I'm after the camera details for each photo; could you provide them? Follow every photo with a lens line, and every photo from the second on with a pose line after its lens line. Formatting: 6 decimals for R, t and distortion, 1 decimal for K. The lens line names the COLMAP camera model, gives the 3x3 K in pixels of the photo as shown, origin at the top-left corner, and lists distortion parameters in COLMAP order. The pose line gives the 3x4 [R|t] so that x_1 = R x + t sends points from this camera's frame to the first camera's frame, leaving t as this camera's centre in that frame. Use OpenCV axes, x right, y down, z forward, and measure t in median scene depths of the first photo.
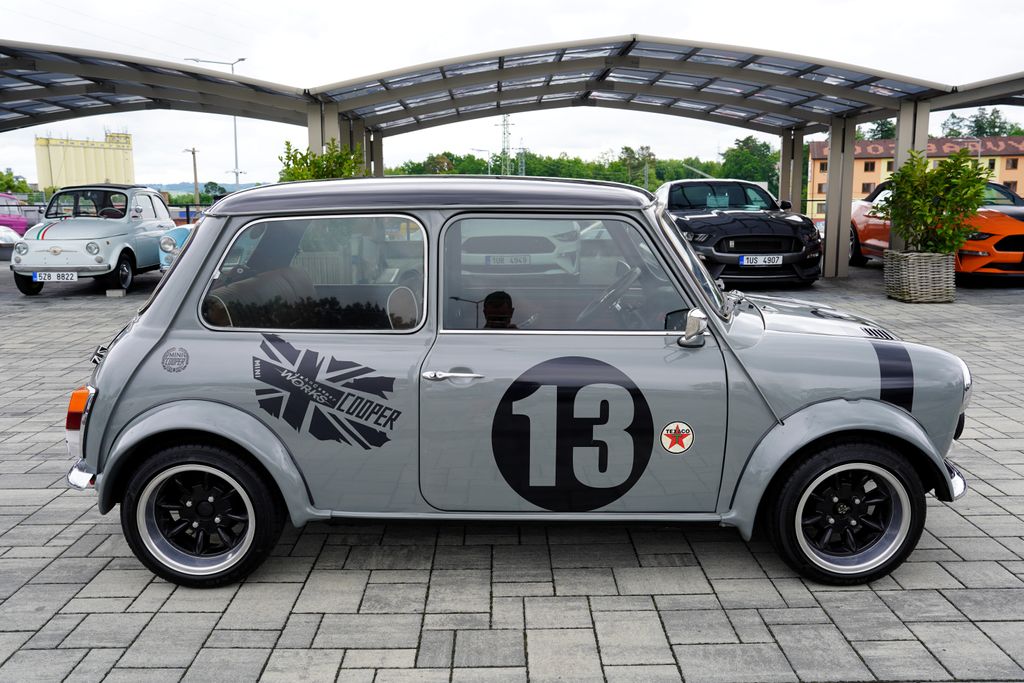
lens RADIAL K [[853.7, 0, 514.2], [0, 853.7, 340.5], [0, 0, 1]] dist [-0.069526, 0.109048]
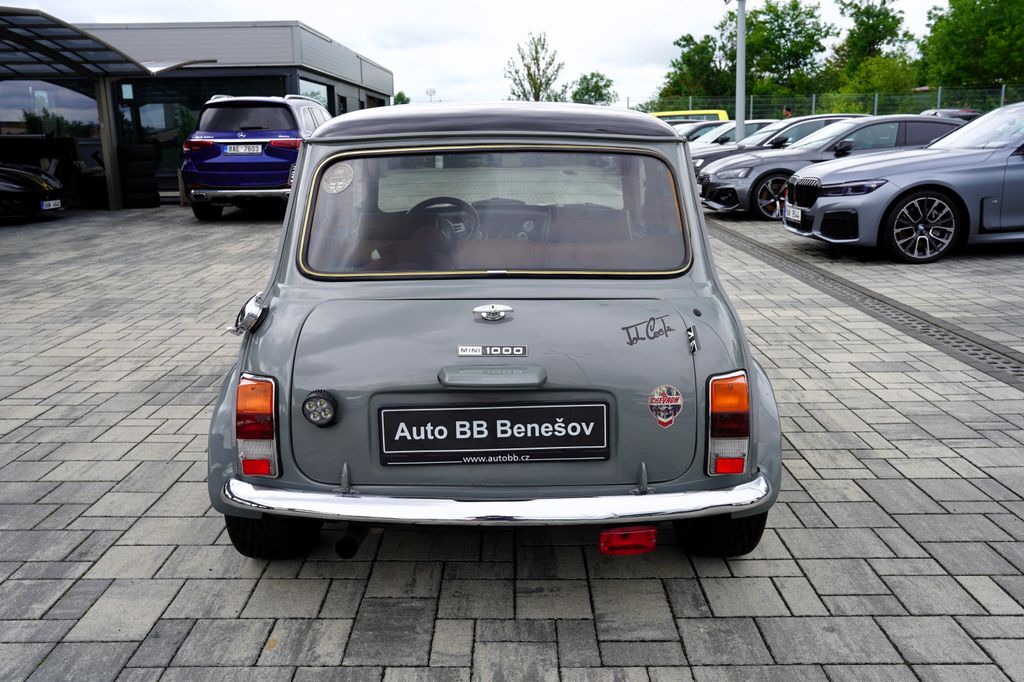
lens RADIAL K [[854.8, 0, 505.2], [0, 854.8, 341.7], [0, 0, 1]] dist [-0.056951, 0.106058]
pose [[0.022689, -0.226037, 0.973854, -1.259767], [0.180494, 0.959024, 0.218390, -0.175328], [-0.983314, 0.170820, 0.062557, 1.172683]]
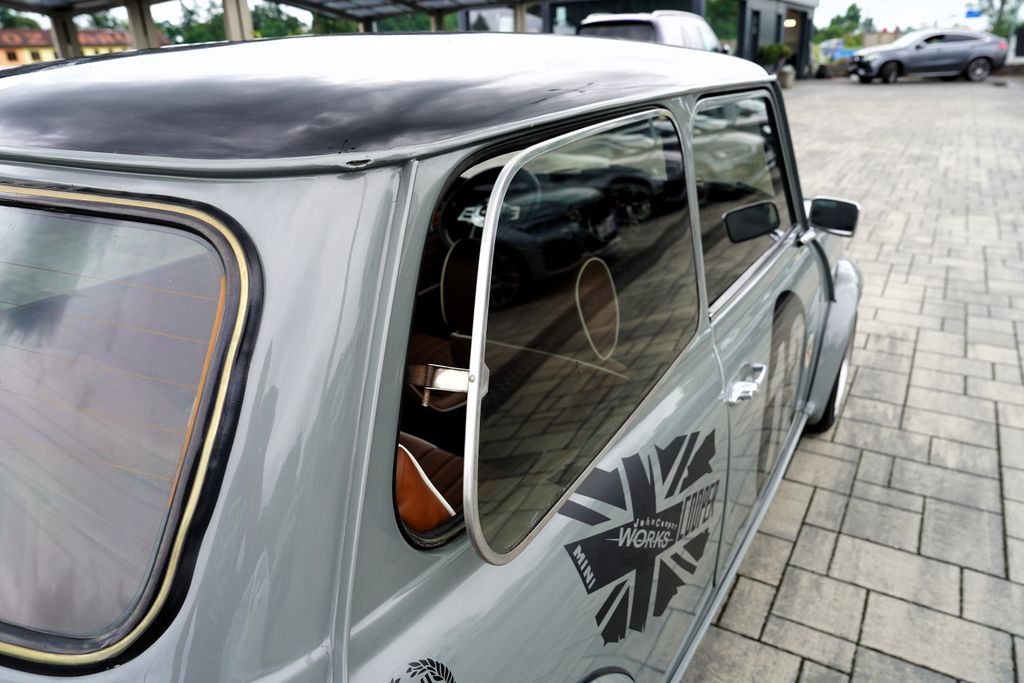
lens RADIAL K [[699.1, 0, 513.8], [0, 699.1, 335.8], [0, 0, 1]] dist [-0.104803, 0.083296]
pose [[0.537619, -0.327909, 0.776815, -0.517394], [0.175485, 0.944623, 0.277294, -0.151456], [-0.824725, -0.012759, 0.565390, 0.847436]]
